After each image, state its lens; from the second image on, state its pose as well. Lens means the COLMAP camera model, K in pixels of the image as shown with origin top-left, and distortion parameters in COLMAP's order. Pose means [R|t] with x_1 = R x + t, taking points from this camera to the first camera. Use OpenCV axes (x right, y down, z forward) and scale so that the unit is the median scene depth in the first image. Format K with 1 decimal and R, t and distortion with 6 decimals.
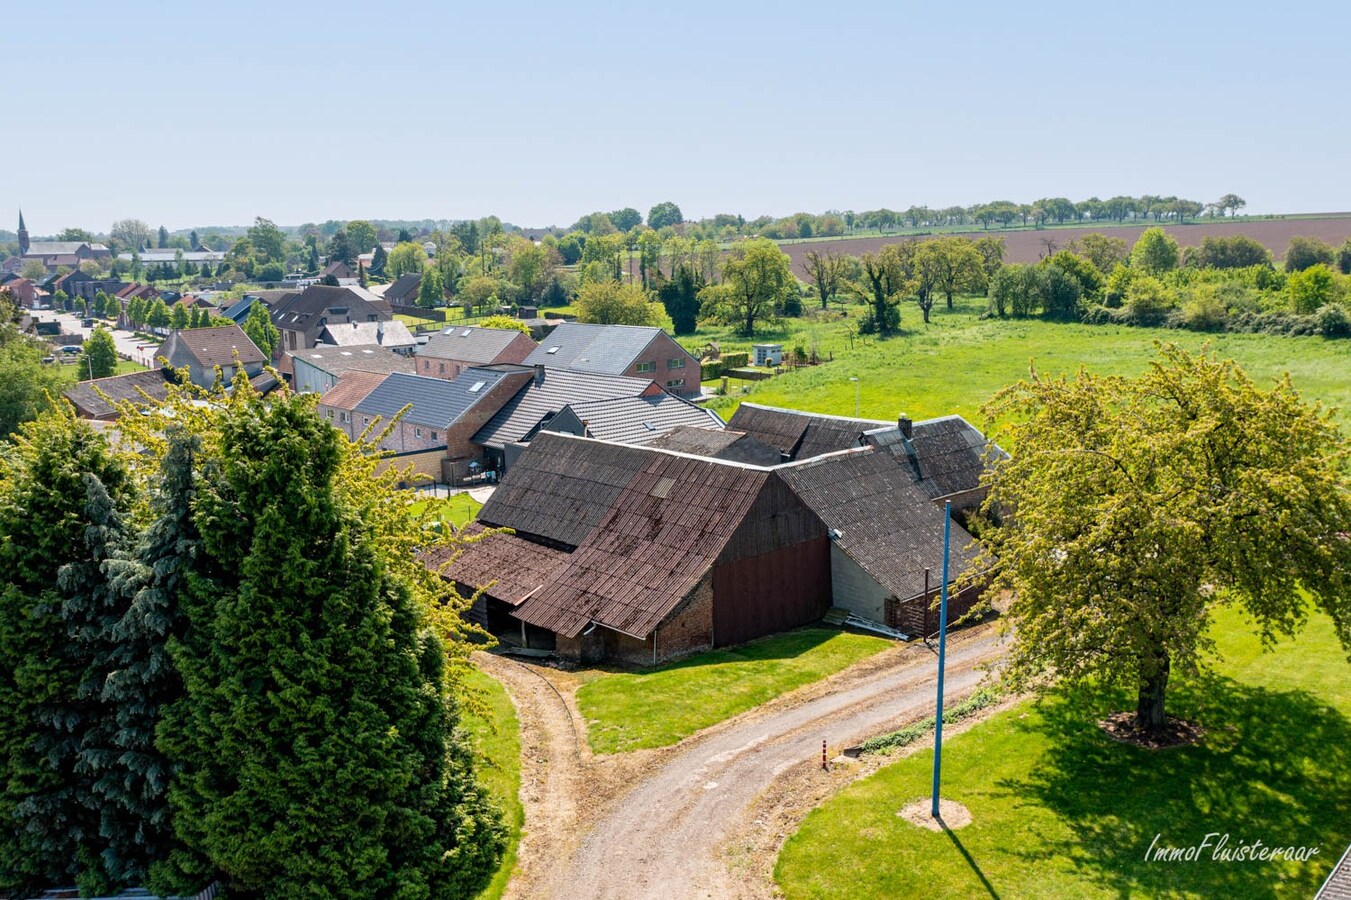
lens RADIAL K [[1095.9, 0, 669.1], [0, 1095.9, 445.5], [0, 0, 1]] dist [0.000991, 0.007659]
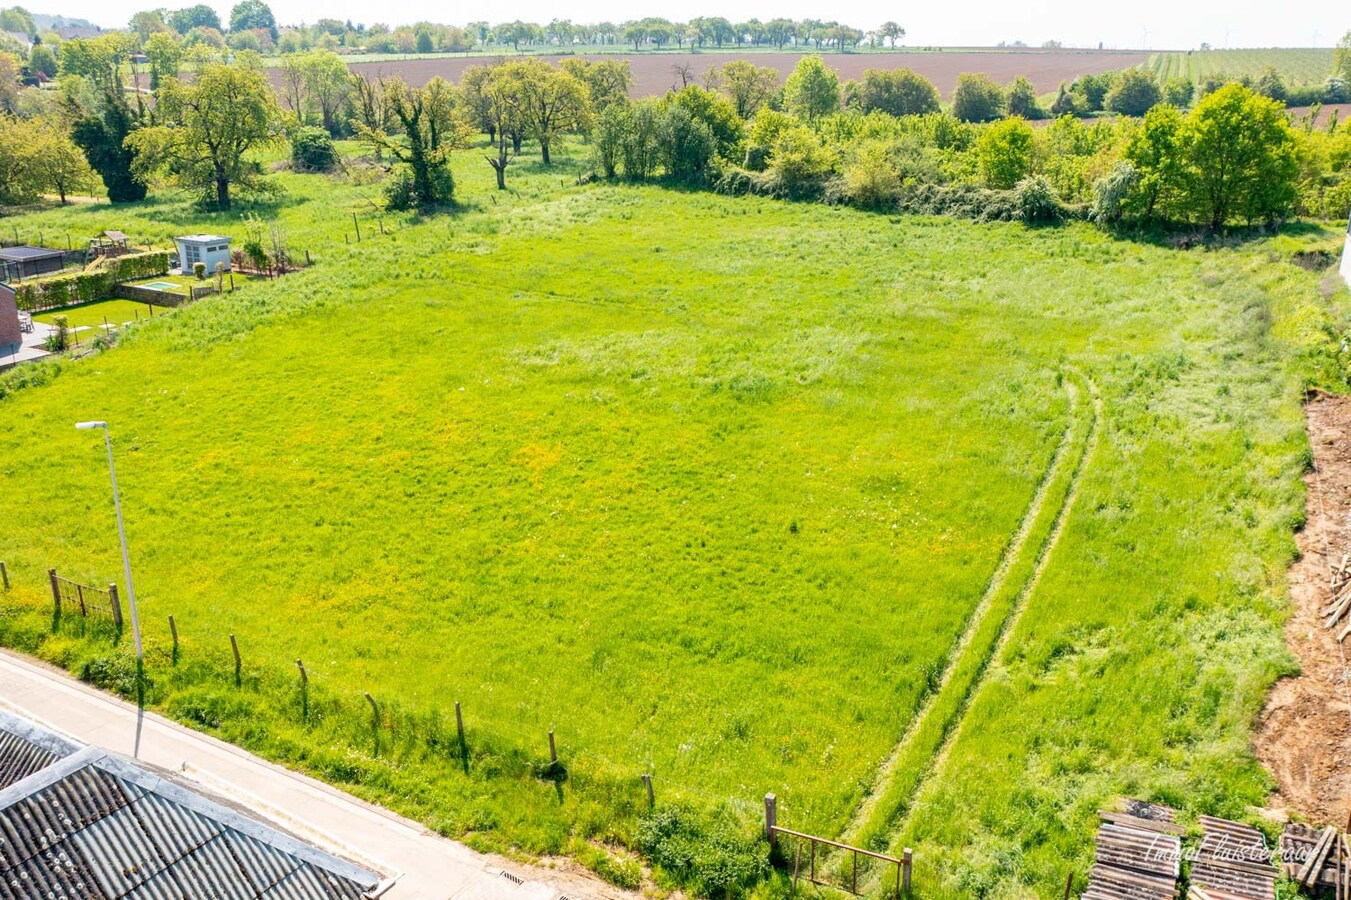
lens RADIAL K [[1095.9, 0, 669.1], [0, 1095.9, 445.5], [0, 0, 1]] dist [0.000991, 0.007659]
pose [[0.959694, -0.060321, 0.274497, 0.145938], [0.017090, 0.987413, 0.157235, -0.062744], [-0.280527, -0.146206, 0.948646, 0.316028]]
